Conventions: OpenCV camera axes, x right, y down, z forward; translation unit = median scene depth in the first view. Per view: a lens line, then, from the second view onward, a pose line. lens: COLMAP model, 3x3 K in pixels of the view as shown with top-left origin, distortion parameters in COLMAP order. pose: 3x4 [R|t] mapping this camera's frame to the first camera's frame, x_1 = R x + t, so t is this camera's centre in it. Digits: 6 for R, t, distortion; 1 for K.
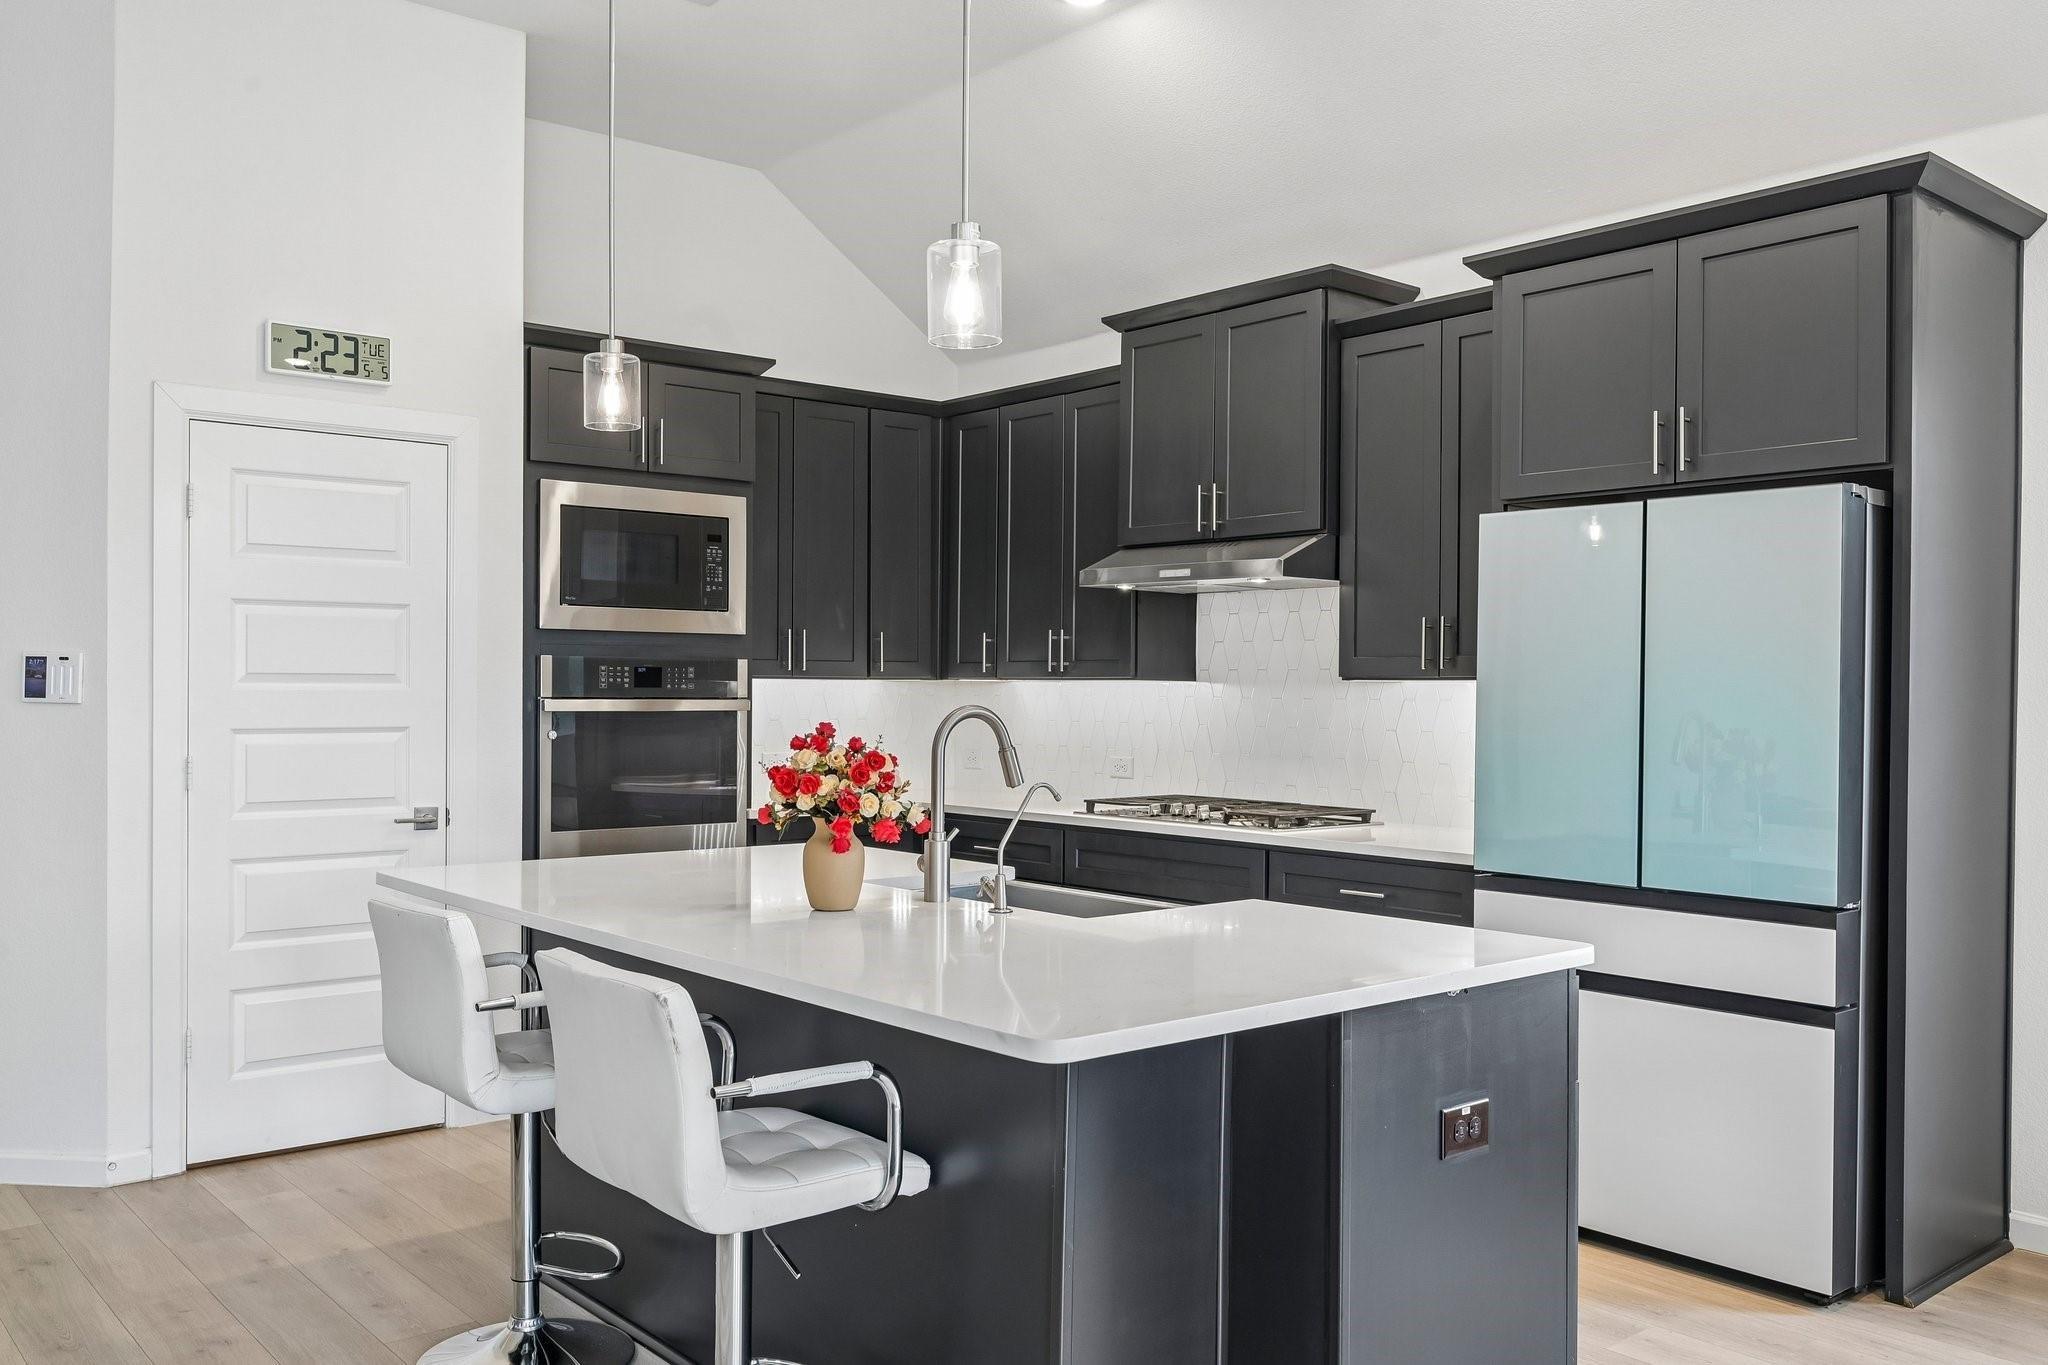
lens RADIAL K [[1647.9, 0, 1024.0], [0, 1647.9, 682.5], [0, 0, 1]] dist [0.008843, 0.002251]
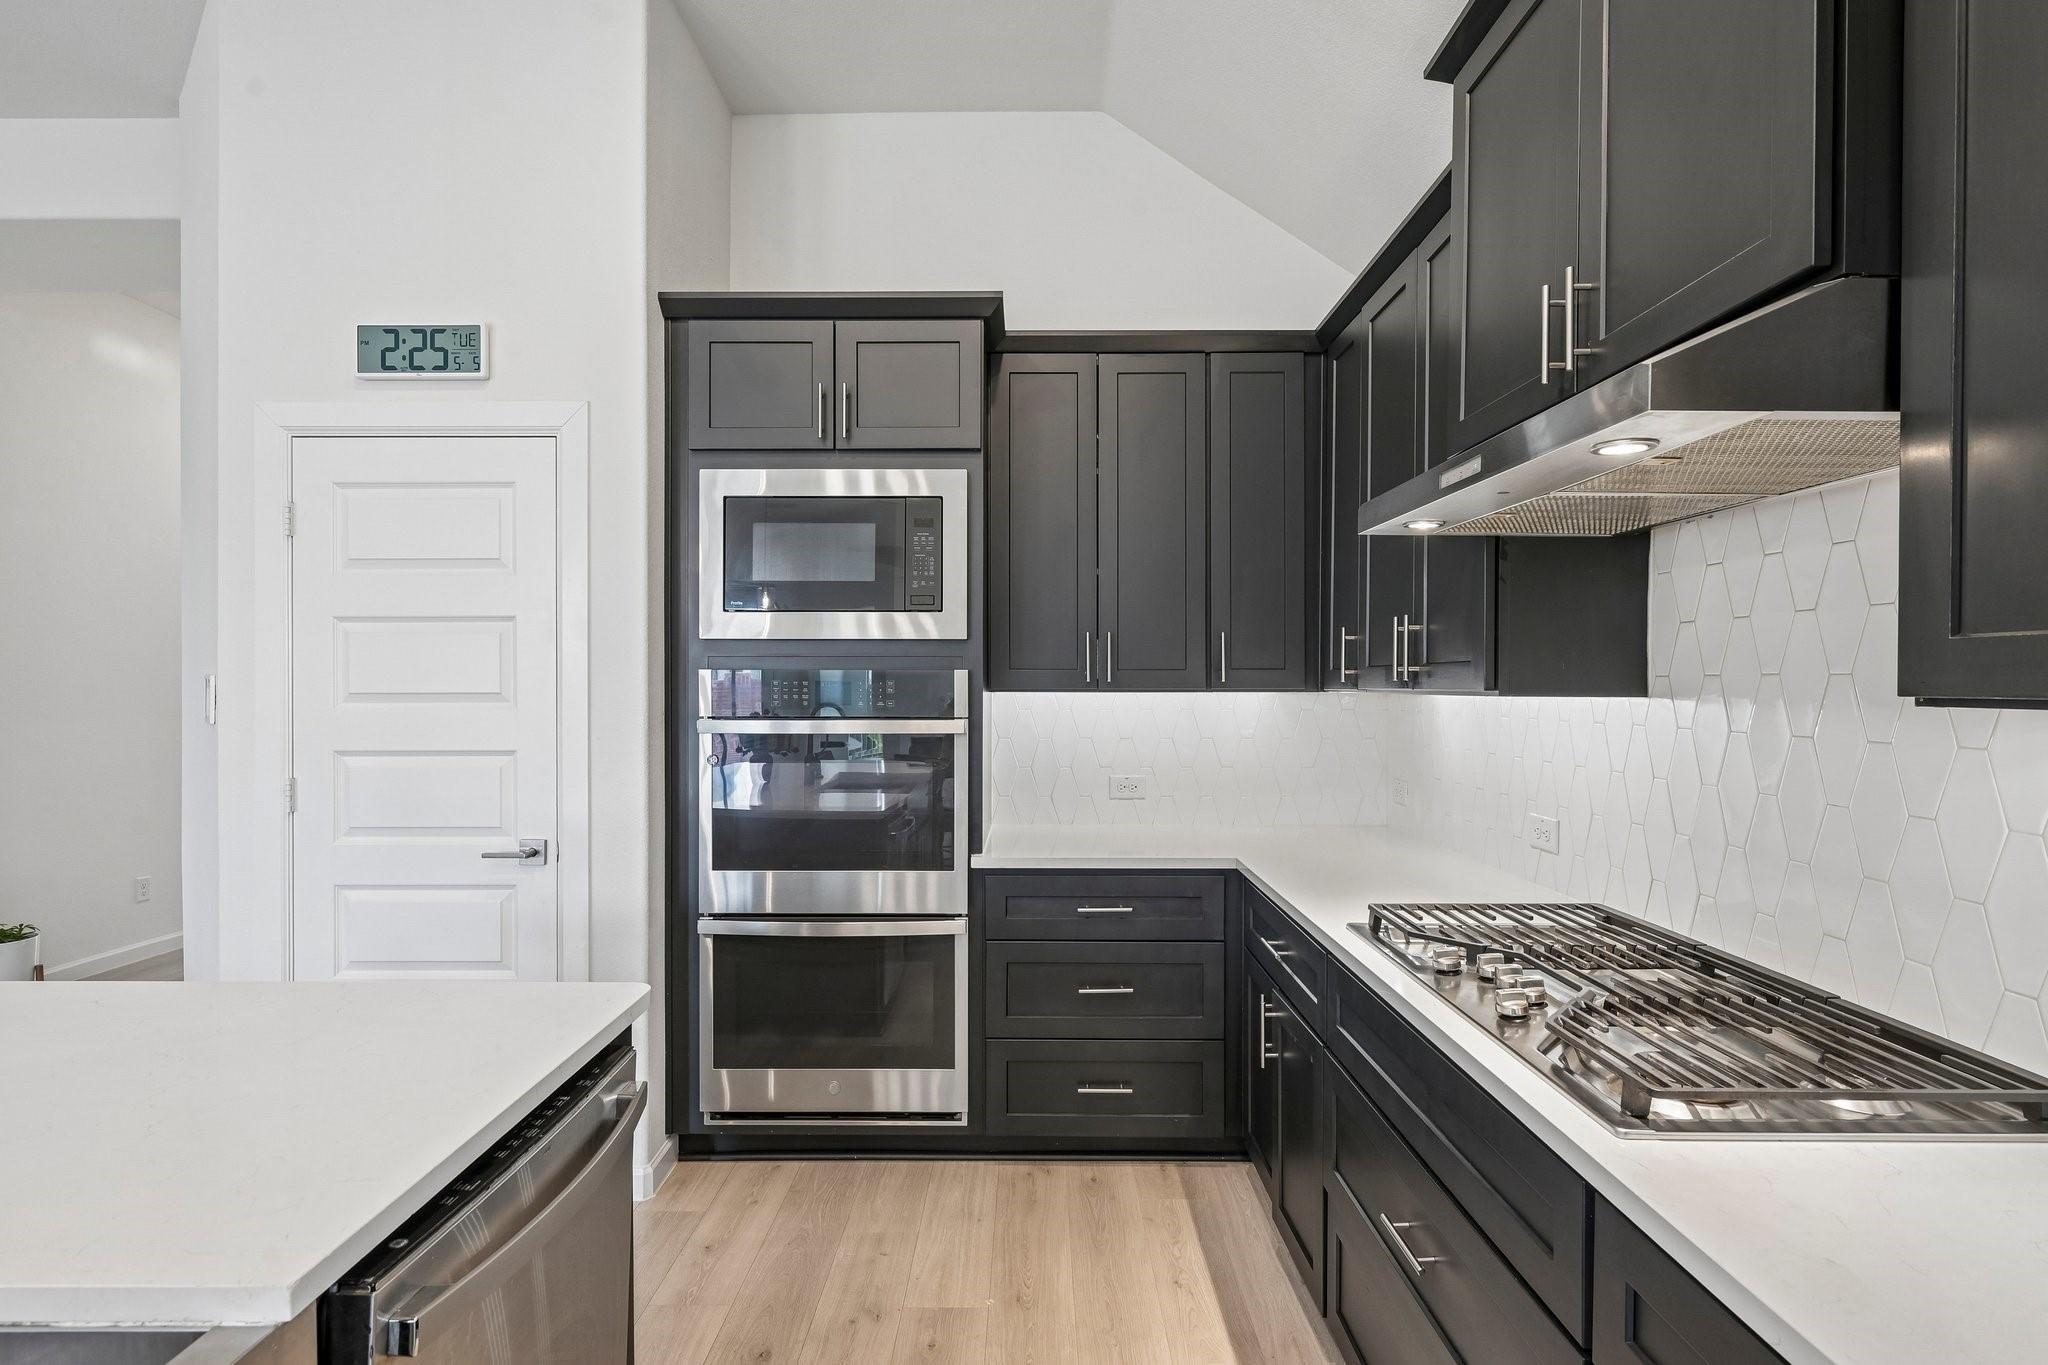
lens RADIAL K [[983.8, 0, 1030.0], [0, 983.8, 686.4], [0, 0, 1]] dist [0.000770, 0.000640]
pose [[0.766285, -0.005685, -0.642476, 0.178309], [0.006164, 0.999980, -0.001496, -0.005423], [0.642472, -0.002813, 0.766304, 0.705324]]
